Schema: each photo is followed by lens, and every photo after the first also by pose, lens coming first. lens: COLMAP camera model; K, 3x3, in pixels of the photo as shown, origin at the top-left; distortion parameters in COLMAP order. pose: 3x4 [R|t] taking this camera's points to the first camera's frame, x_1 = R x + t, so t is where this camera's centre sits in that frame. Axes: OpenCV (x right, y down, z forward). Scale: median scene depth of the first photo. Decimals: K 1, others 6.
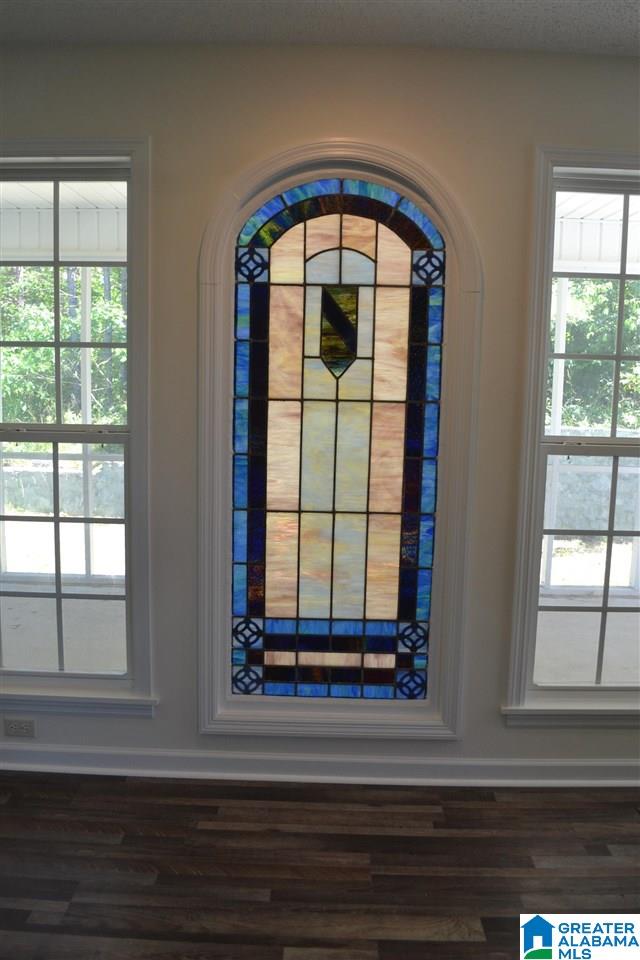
lens RADIAL K [[774.9, 0, 319.2], [0, 774.9, 473.9], [0, 0, 1]] dist [-0.081415, 0.014158]
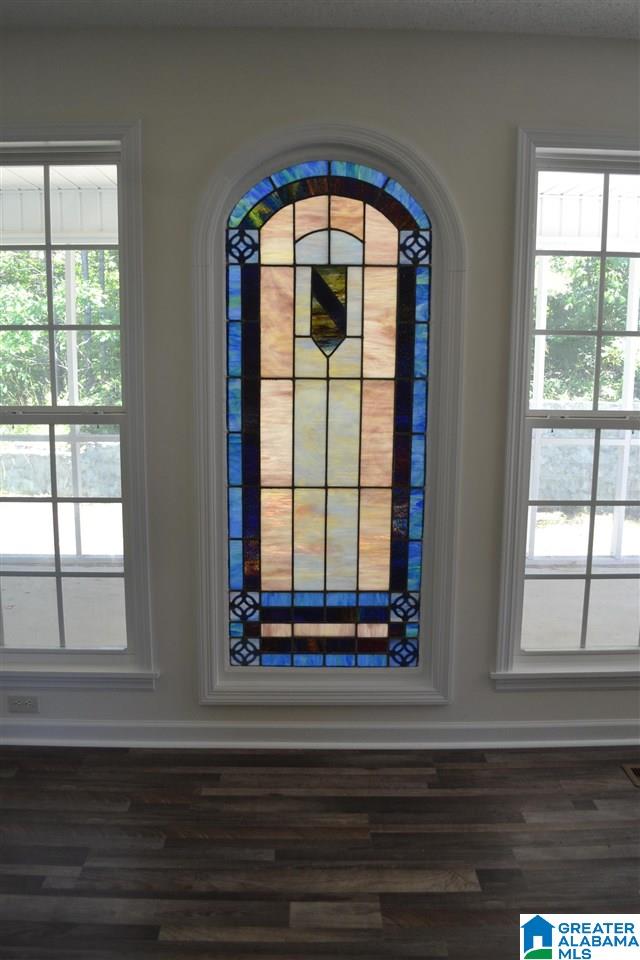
lens RADIAL K [[774.9, 0, 319.7], [0, 774.9, 475.9], [0, 0, 1]] dist [-0.081415, 0.014158]
pose [[0.999536, -0.017849, 0.024663, -0.015133], [0.017048, 0.999332, 0.032317, 0.000507], [-0.025223, -0.031882, 0.999173, -0.027235]]
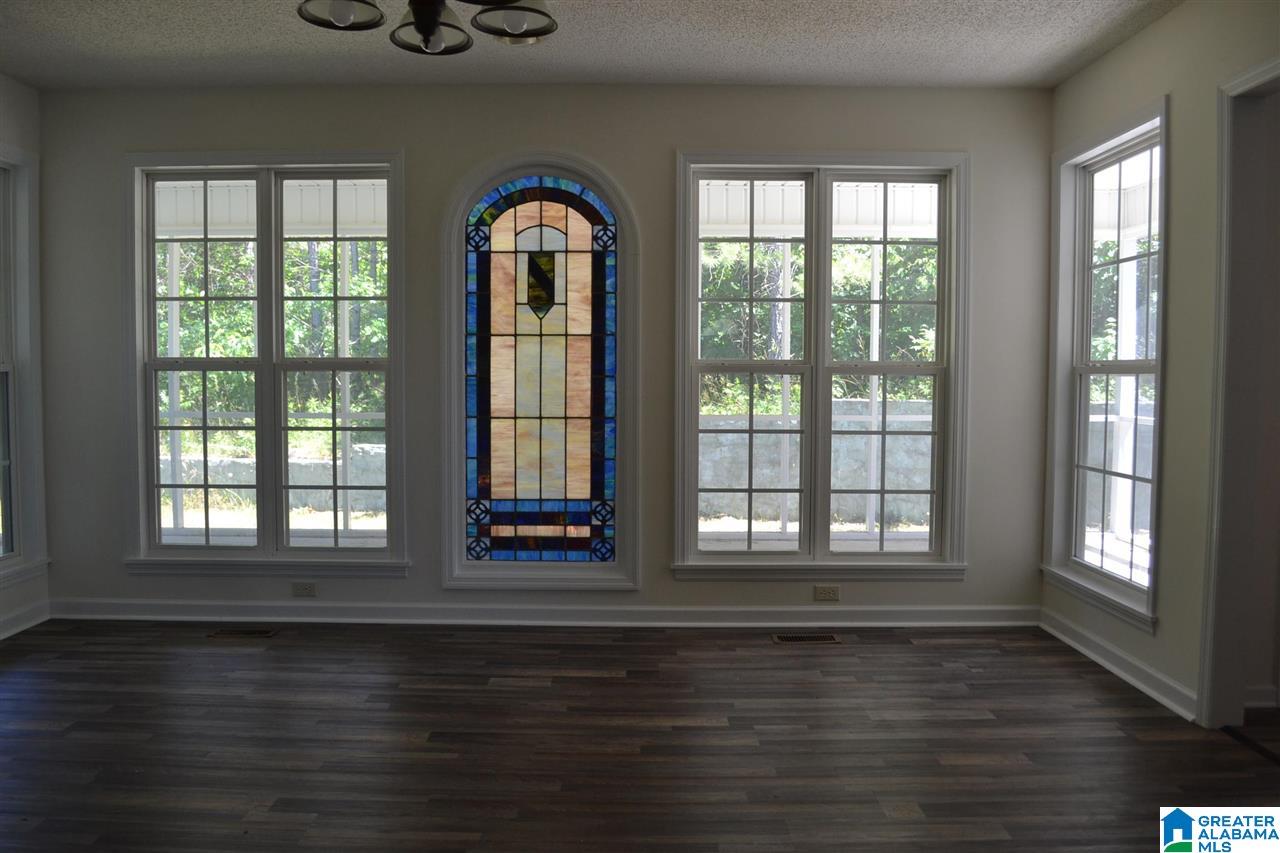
lens RADIAL K [[1033.2, 0, 642.2], [0, 1033.2, 431.1], [0, 0, 1]] dist [-0.081415, 0.014158]
pose [[0.999775, -0.018474, 0.010462, 0.178329], [0.019151, 0.997442, -0.068863, 0.201786], [-0.009163, 0.069048, 0.997571, -0.802220]]
